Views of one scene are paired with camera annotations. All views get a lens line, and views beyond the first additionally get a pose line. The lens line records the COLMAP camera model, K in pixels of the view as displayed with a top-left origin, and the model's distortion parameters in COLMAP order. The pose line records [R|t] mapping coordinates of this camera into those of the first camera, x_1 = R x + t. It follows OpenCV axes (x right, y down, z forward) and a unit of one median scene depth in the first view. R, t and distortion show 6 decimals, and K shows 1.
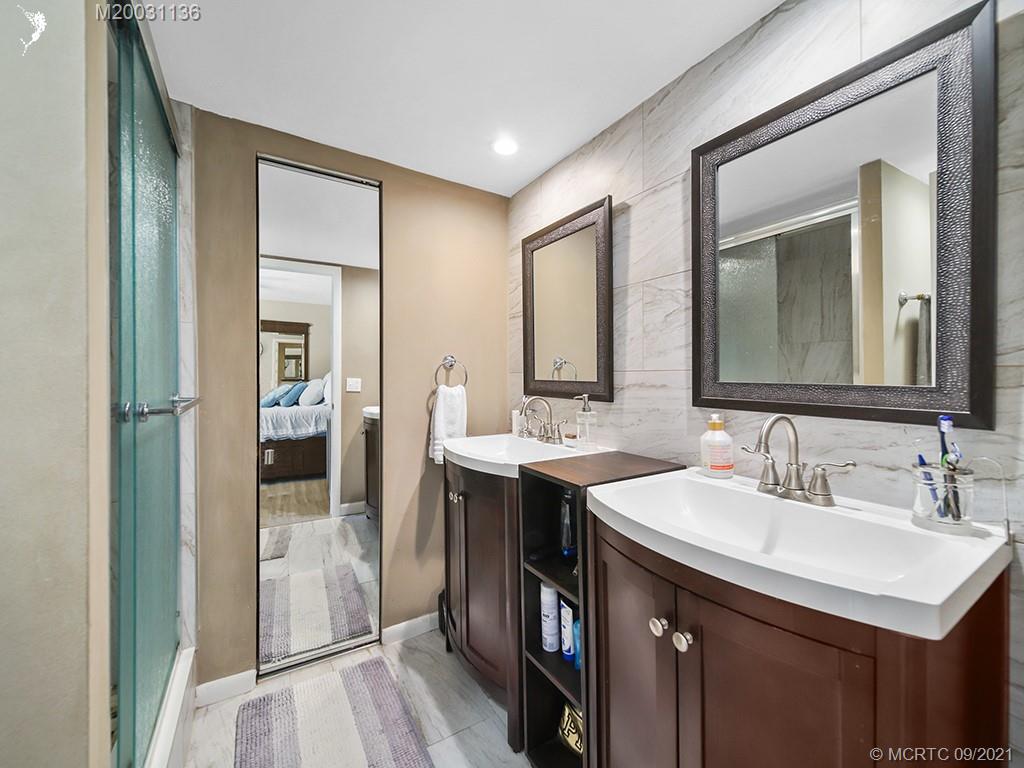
lens RADIAL K [[411.2, 0, 513.5], [0, 411.2, 384.4], [0, 0, 1]] dist [0.000947, 0.000108]
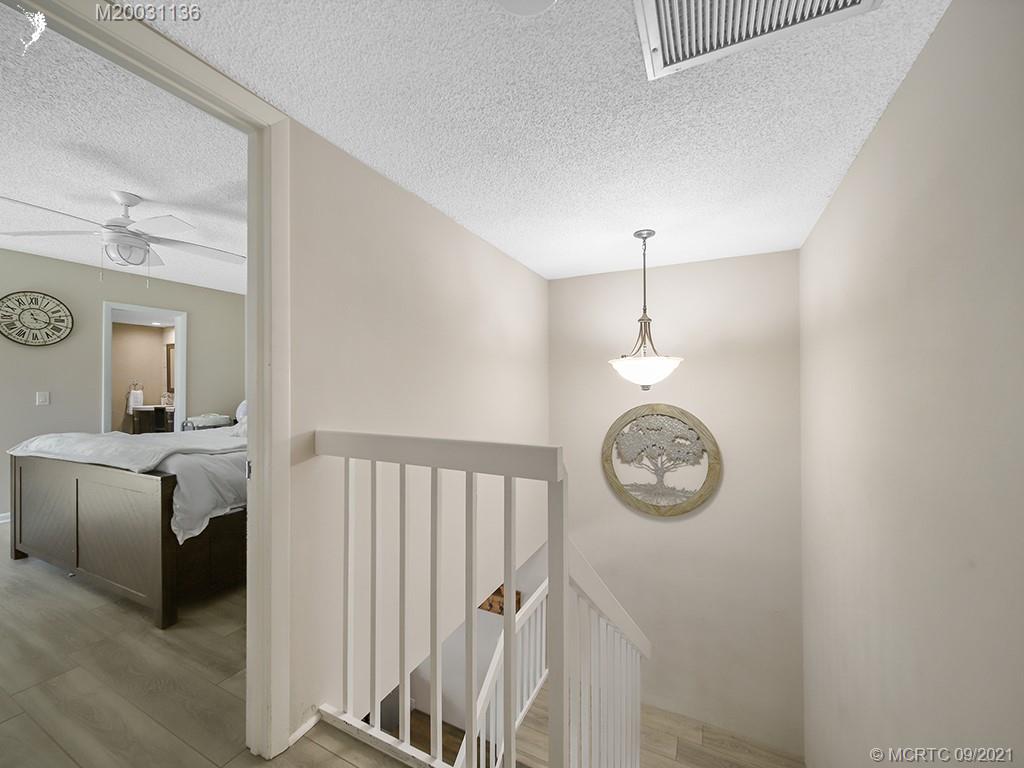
lens RADIAL K [[411.2, 0, 510.2], [0, 411.2, 381.5], [0, 0, 1]] dist [0.000947, 0.000108]
pose [[0.846005, 0.003477, 0.533164, 0.598335], [-0.003333, 0.999994, -0.001234, -0.069652], [-0.533164, -0.000733, 0.846011, -3.237569]]
